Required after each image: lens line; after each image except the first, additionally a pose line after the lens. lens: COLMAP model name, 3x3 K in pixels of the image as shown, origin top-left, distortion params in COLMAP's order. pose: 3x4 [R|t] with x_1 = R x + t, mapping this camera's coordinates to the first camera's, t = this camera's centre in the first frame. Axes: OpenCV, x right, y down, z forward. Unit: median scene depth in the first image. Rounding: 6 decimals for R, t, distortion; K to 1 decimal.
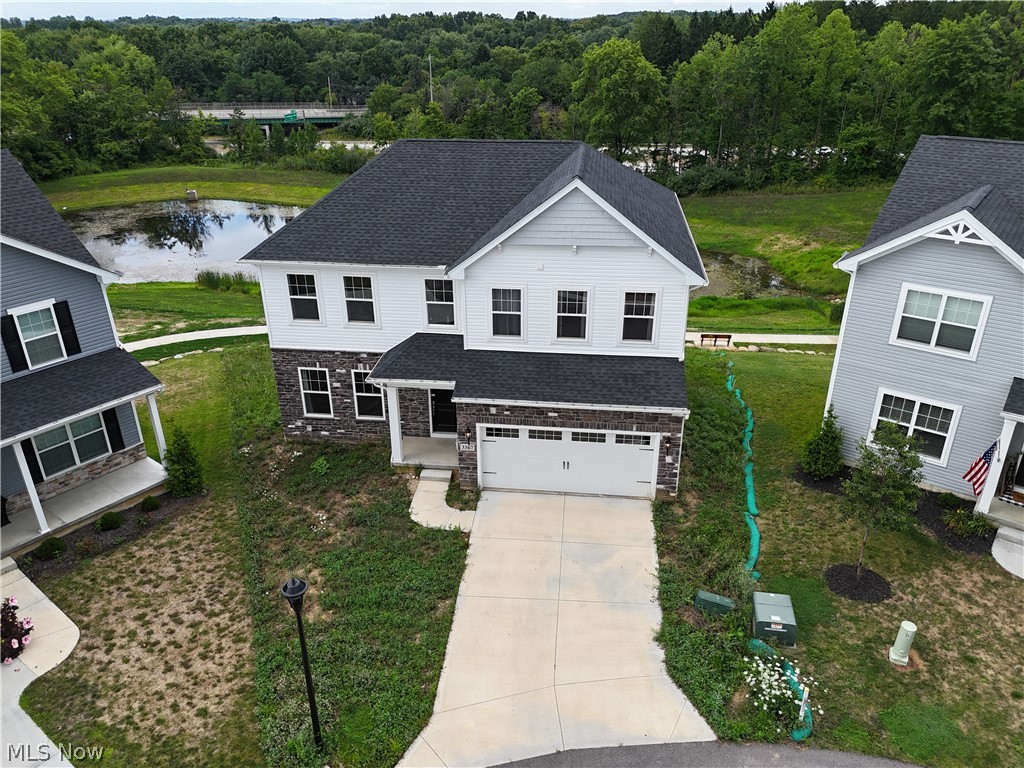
lens RADIAL K [[757.2, 0, 513.3], [0, 757.2, 385.3], [0, 0, 1]] dist [0.051517, -0.039572]
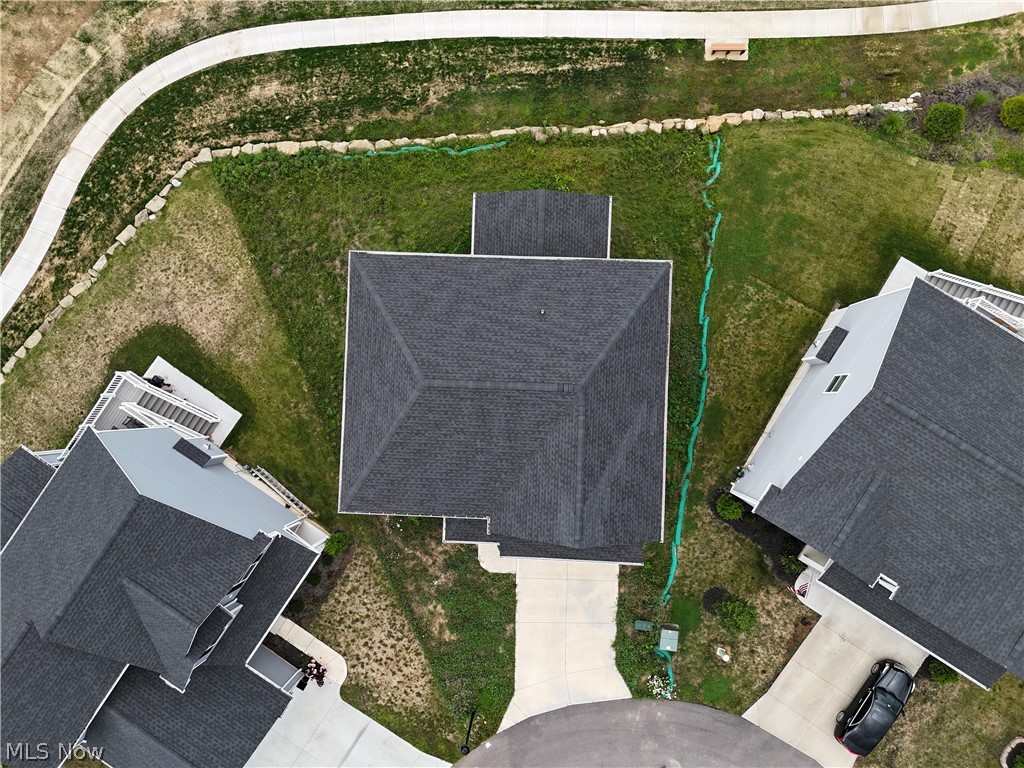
lens RADIAL K [[757.2, 0, 511.8], [0, 757.2, 387.9], [0, 0, 1]] dist [0.051517, -0.039572]
pose [[0.996630, -0.076471, -0.029676, 0.020630], [0.061239, 0.452958, 0.889426, -1.577636], [-0.054574, -0.888246, 0.456114, 0.562367]]
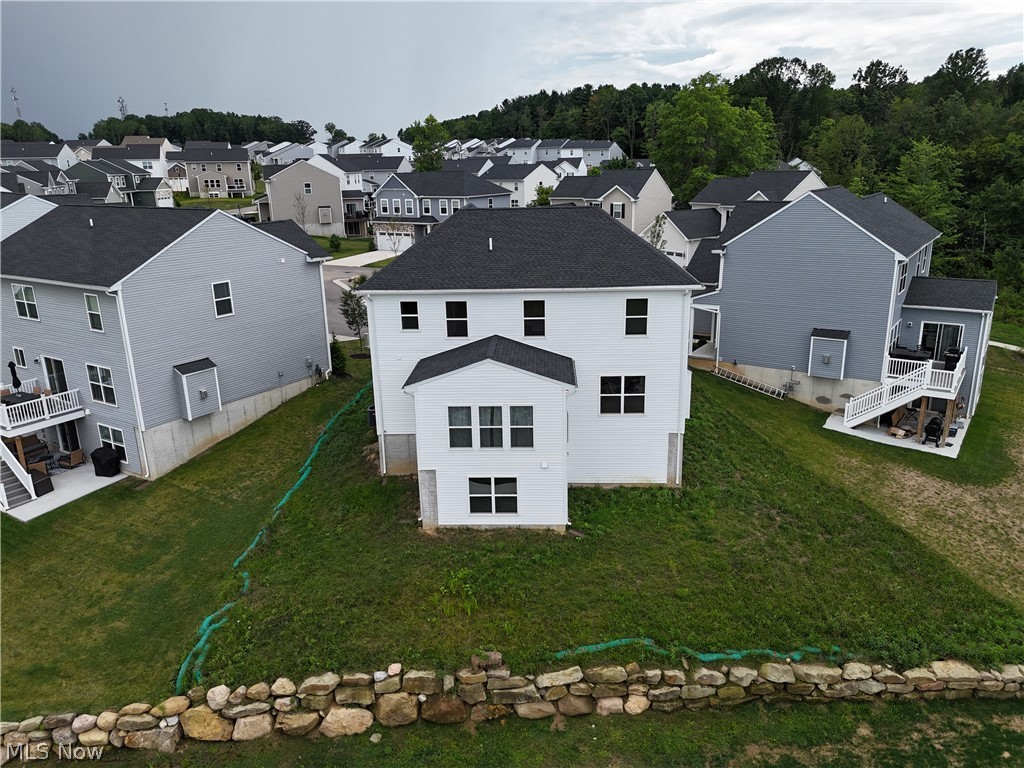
lens RADIAL K [[757.2, 0, 514.6], [0, 757.2, 383.9], [0, 0, 1]] dist [0.051517, -0.039572]
pose [[-0.997111, 0.048140, -0.058747, 0.096029], [-0.003448, 0.743989, 0.668183, -1.174593], [0.075874, 0.666455, -0.741674, 2.491960]]
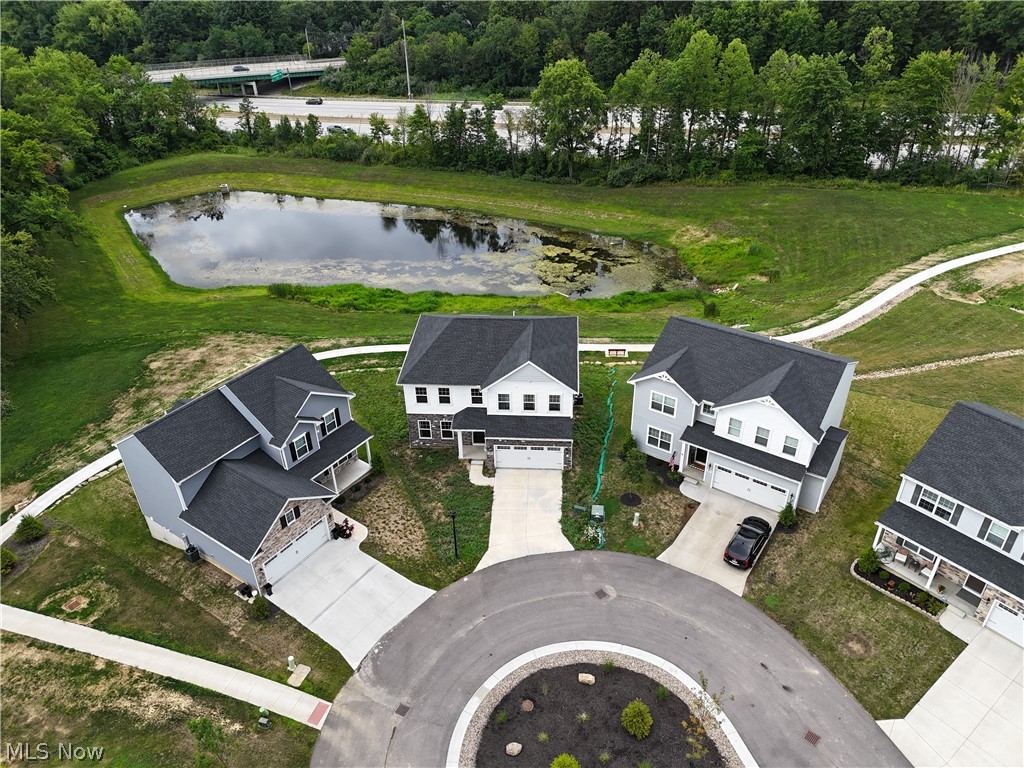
lens RADIAL K [[757.2, 0, 514.1], [0, 757.2, 382.1], [0, 0, 1]] dist [0.051517, -0.039572]
pose [[0.998702, -0.038221, 0.033662, -0.059117], [0.033457, 0.990657, 0.132207, -0.510088], [-0.038401, -0.130909, 0.990650, -1.564022]]
